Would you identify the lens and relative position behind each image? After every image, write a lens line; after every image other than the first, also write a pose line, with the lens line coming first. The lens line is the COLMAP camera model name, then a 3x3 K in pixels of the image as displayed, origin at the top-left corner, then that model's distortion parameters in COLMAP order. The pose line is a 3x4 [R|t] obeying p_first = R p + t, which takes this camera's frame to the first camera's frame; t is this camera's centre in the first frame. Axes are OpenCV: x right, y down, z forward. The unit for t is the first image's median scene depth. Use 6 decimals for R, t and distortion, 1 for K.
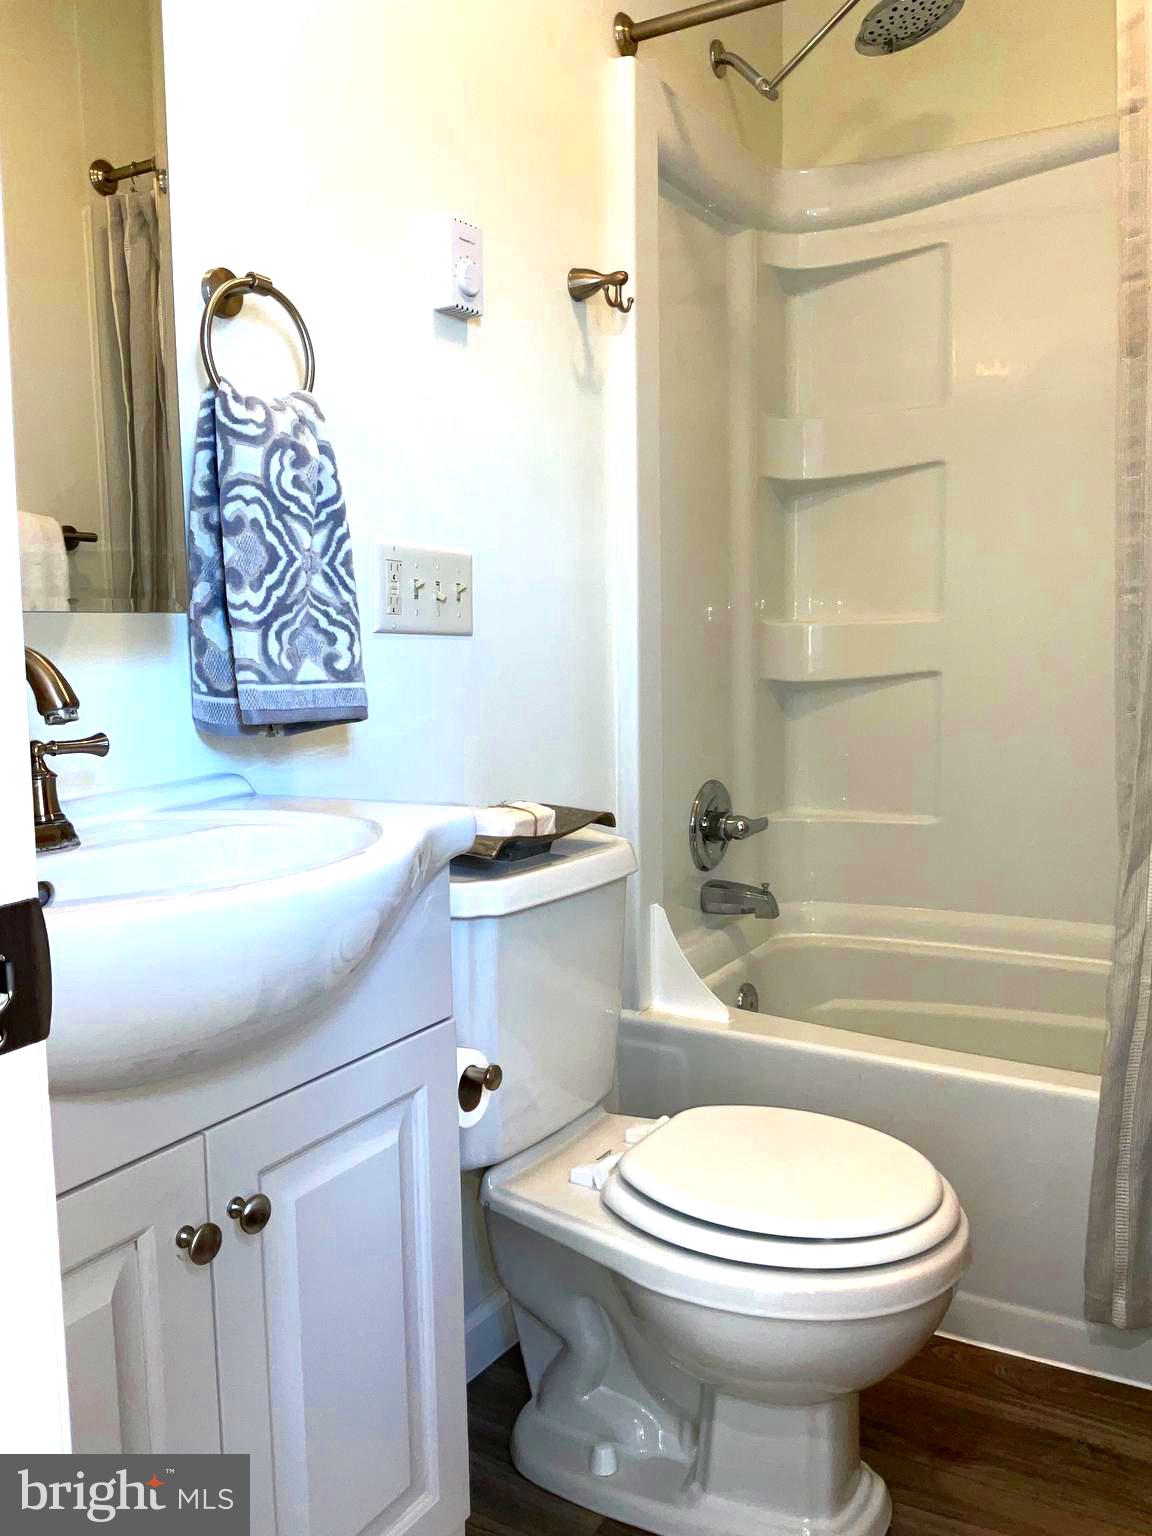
lens RADIAL K [[1276.4, 0, 565.9], [0, 1276.4, 768.1], [0, 0, 1]] dist [0.083849, -0.157792]
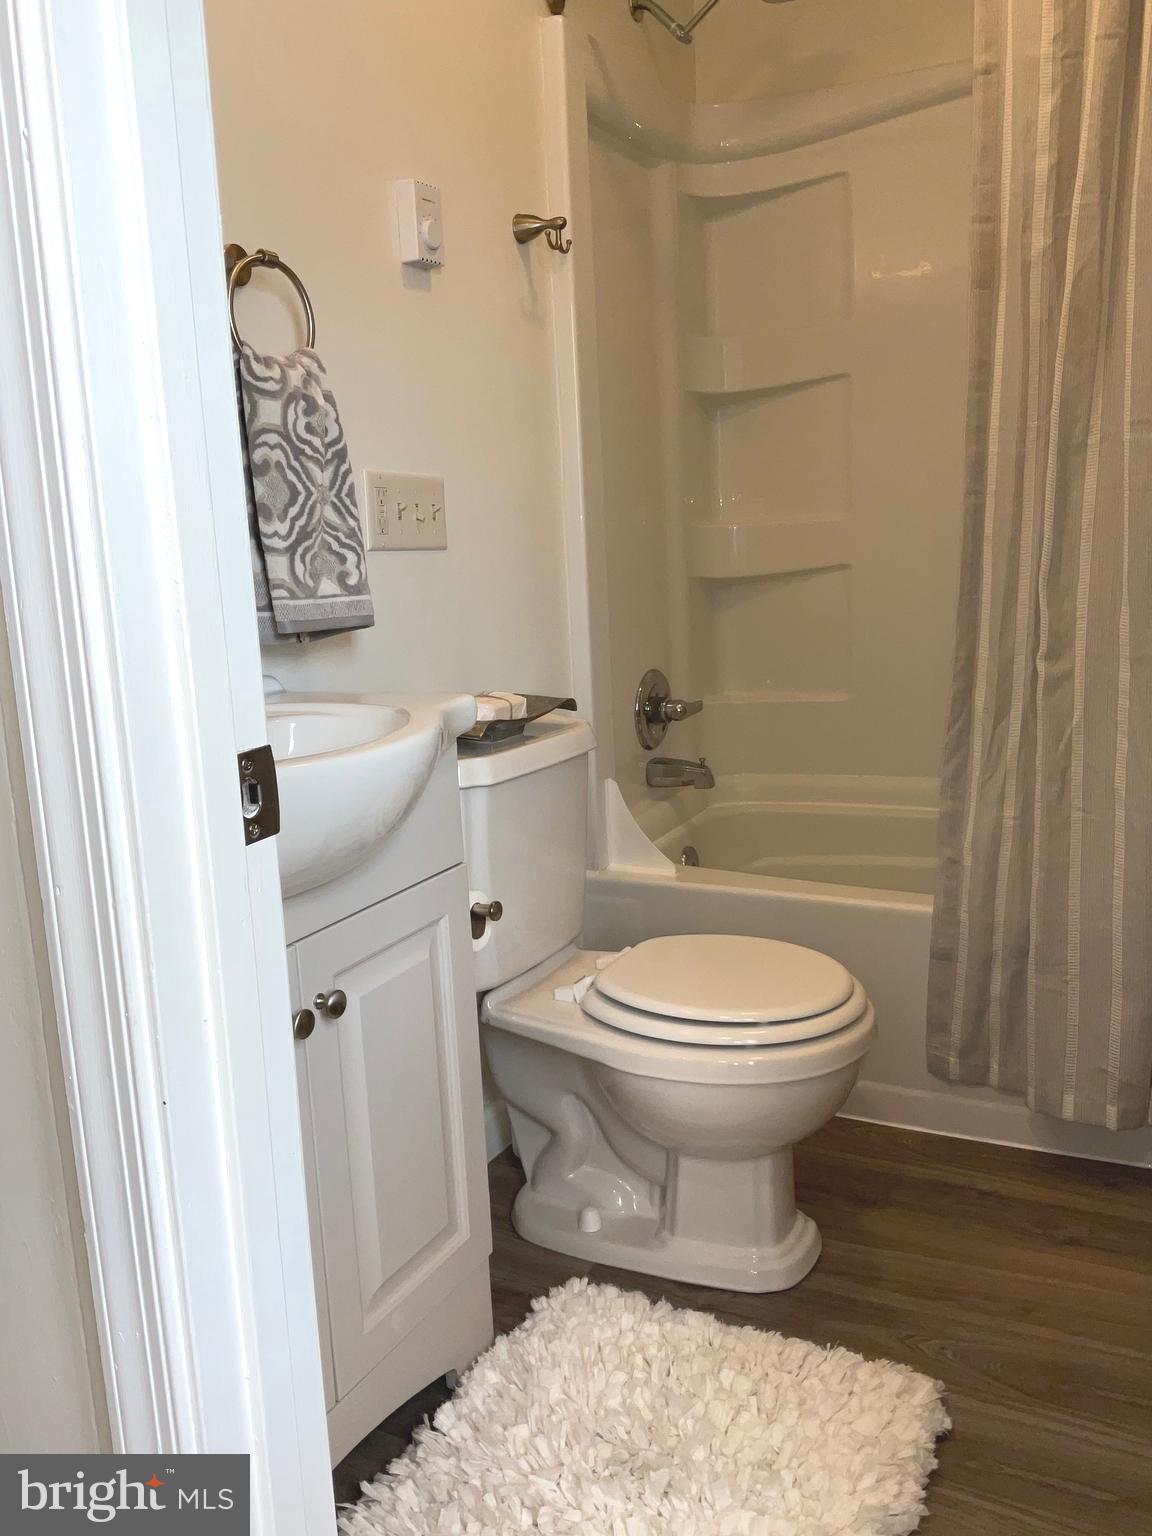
lens RADIAL K [[1276.4, 0, 583.1], [0, 1276.4, 767.8], [0, 0, 1]] dist [0.083849, -0.157792]
pose [[0.996801, -0.044497, 0.066385, -0.039682], [0.039128, 0.996019, 0.080099, 0.005292], [-0.069685, -0.077245, 0.994574, -0.189590]]
